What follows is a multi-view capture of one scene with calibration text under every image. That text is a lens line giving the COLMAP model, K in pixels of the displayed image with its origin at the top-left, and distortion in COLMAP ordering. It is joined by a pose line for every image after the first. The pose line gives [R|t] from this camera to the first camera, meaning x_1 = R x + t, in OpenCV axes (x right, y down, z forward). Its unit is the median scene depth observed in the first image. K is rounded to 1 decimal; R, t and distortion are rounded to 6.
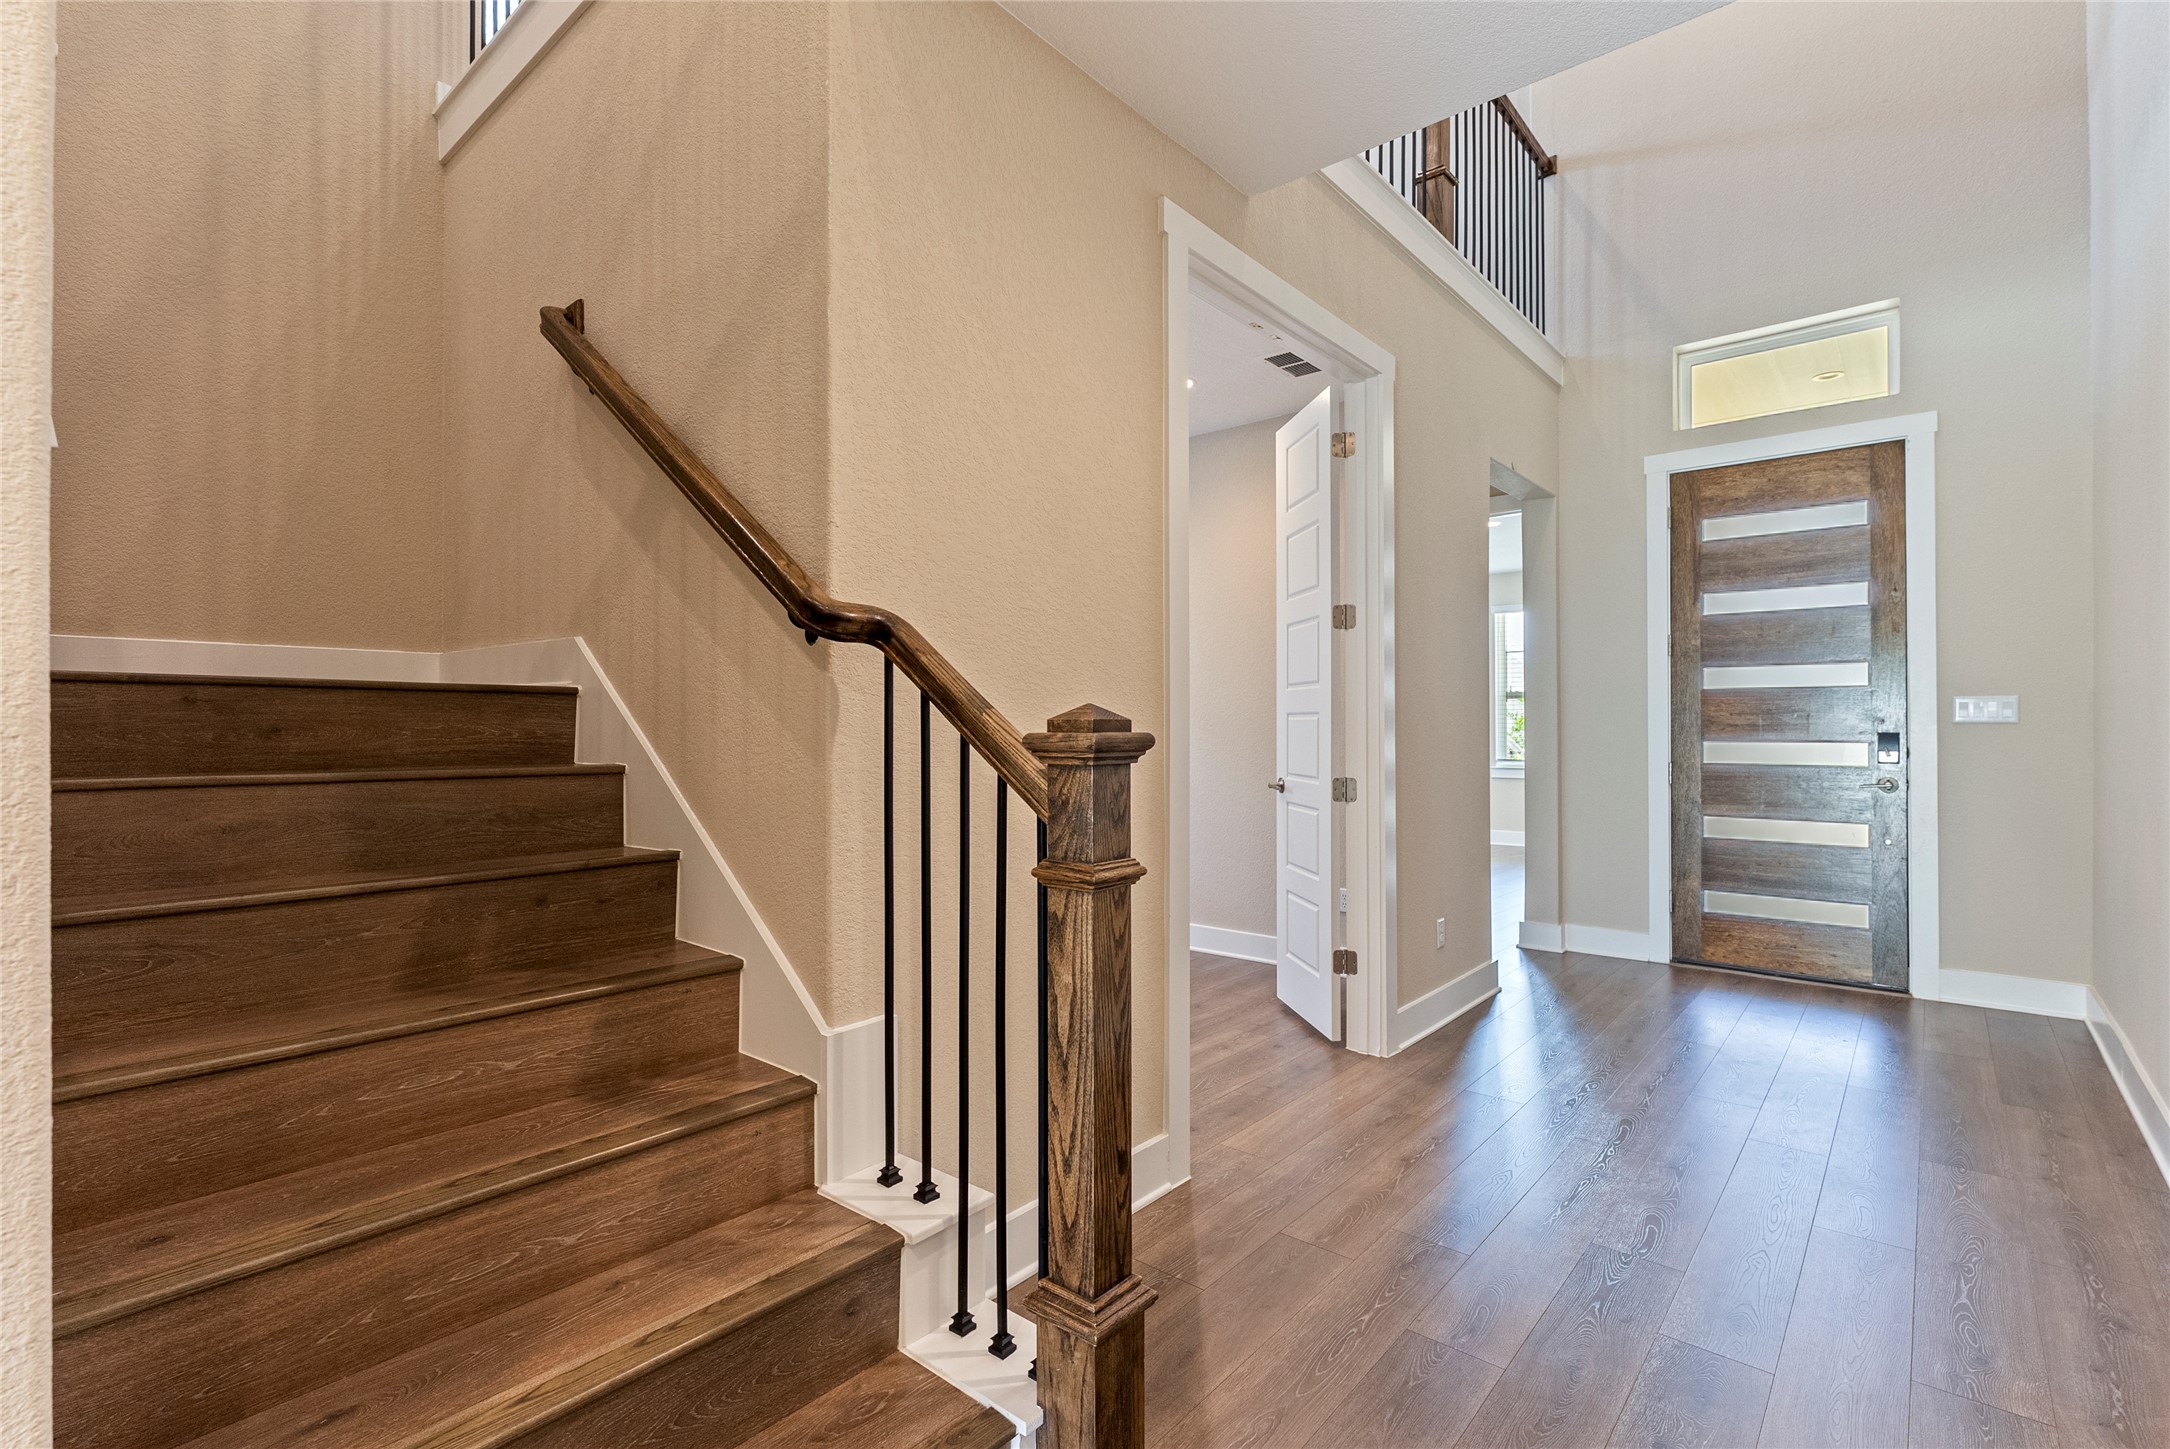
lens RADIAL K [[992.3, 0, 1088.6], [0, 992.3, 724.6], [0, 0, 1]] dist [-0.000811, -0.000569]
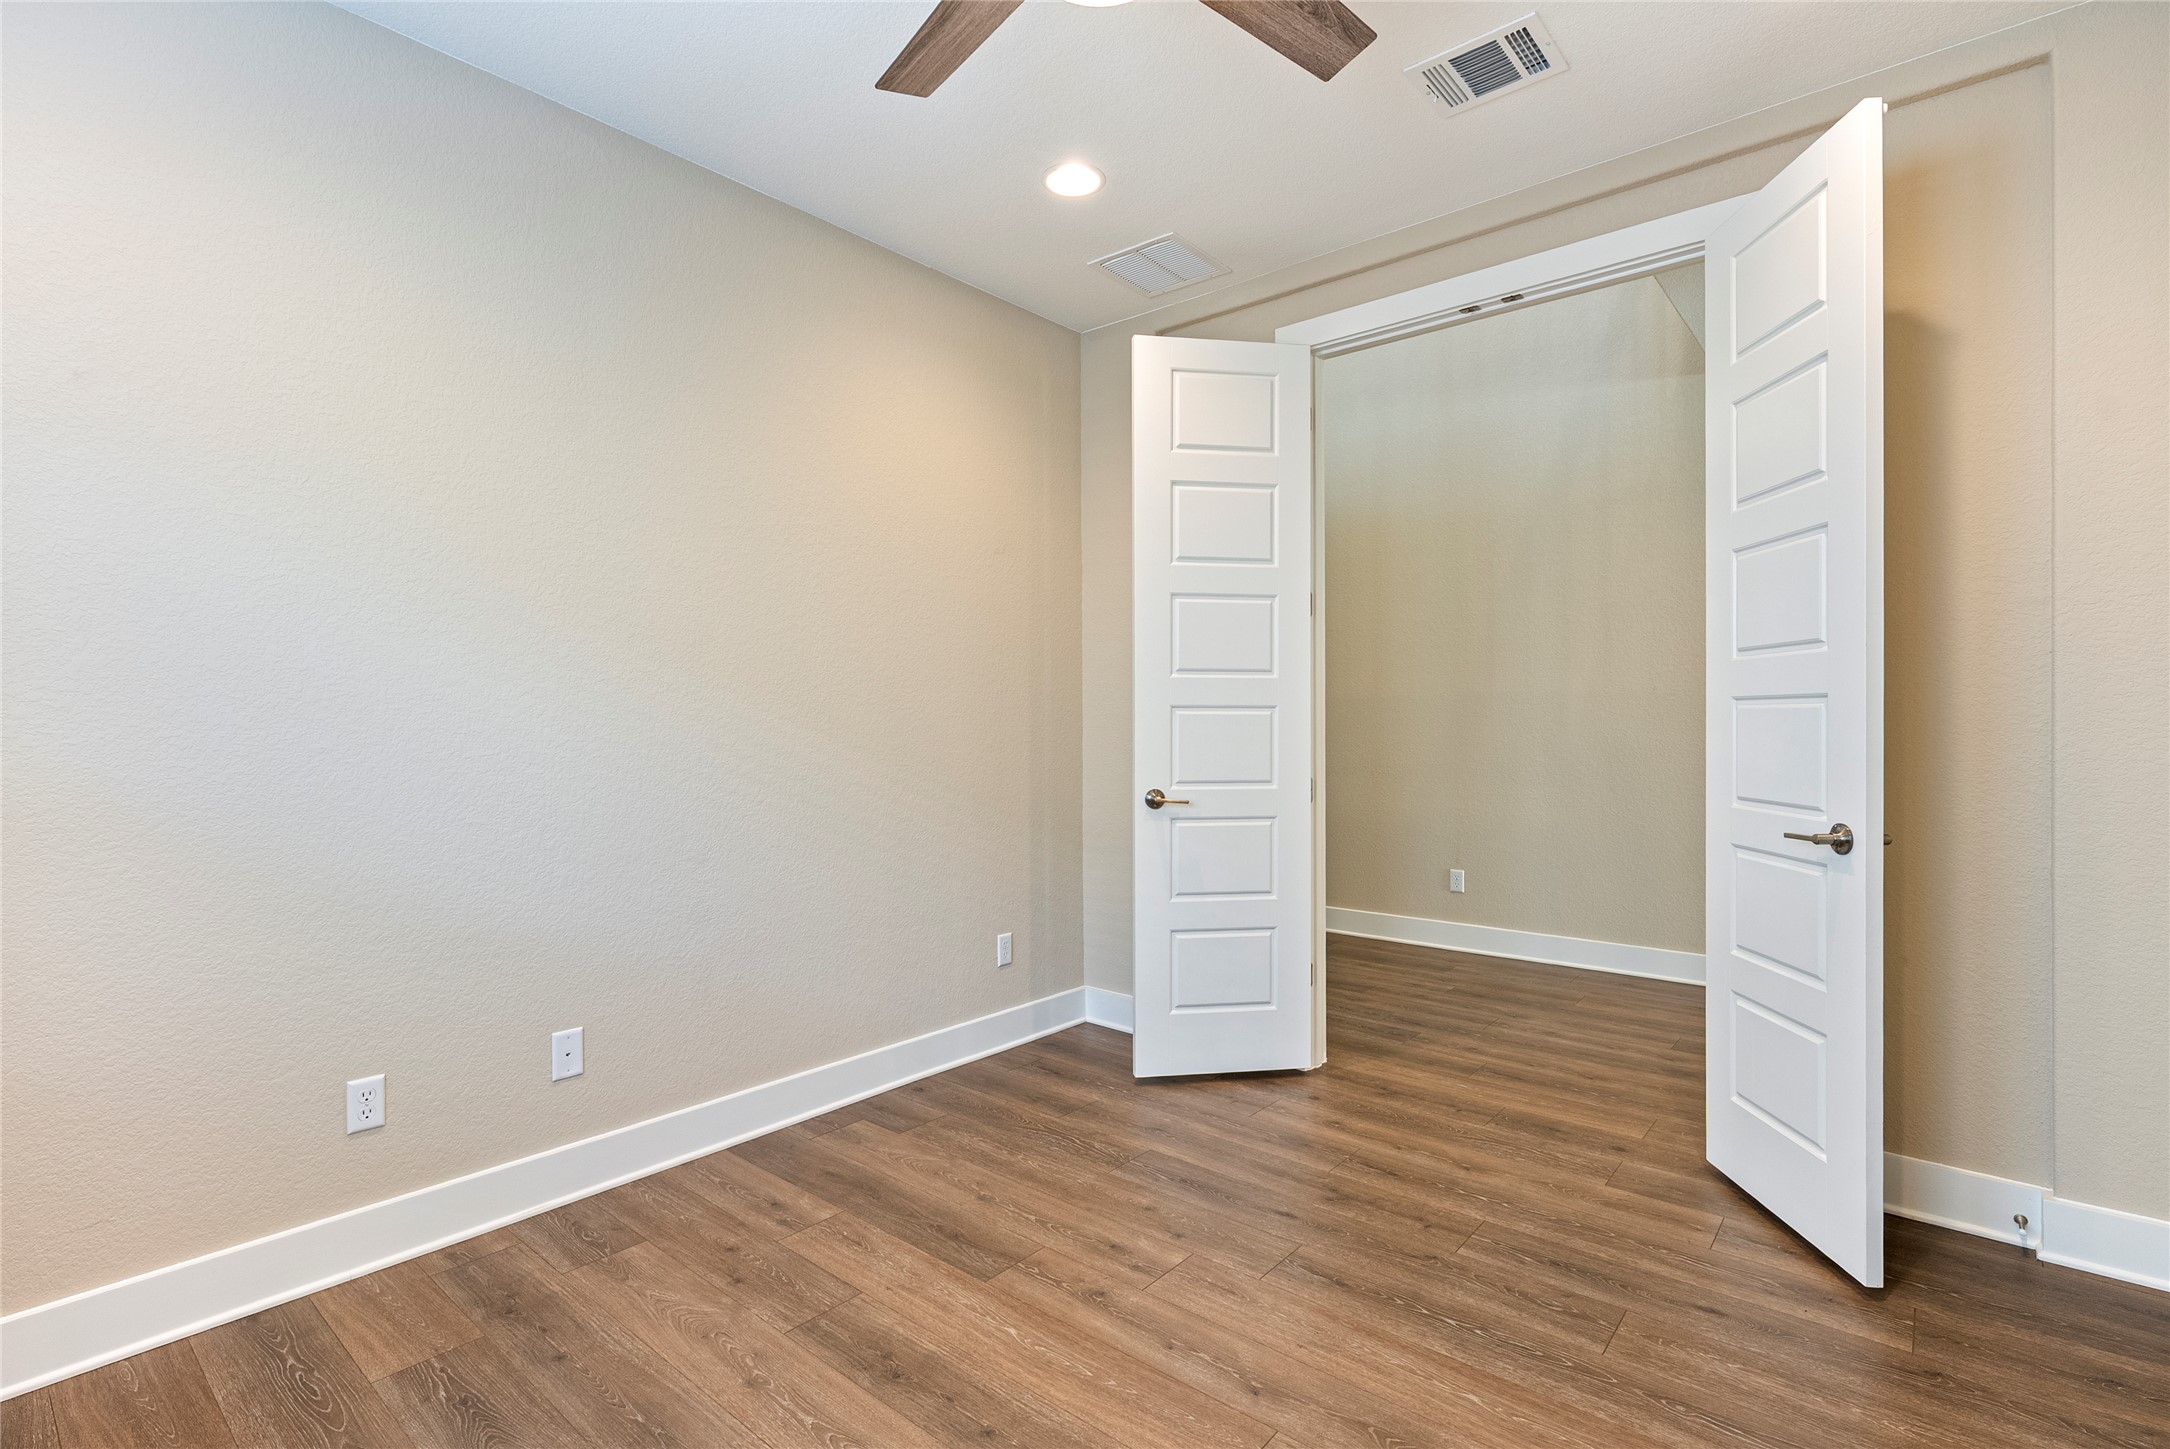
lens RADIAL K [[992.3, 0, 1091.8], [0, 992.3, 735.2], [0, 0, 1]] dist [-0.000811, -0.000569]
pose [[-0.010796, 0.006417, 0.999921, -0.662605], [0.001320, 0.999979, -0.006404, 0.018753], [-0.999941, 0.001251, -0.010804, 1.208153]]
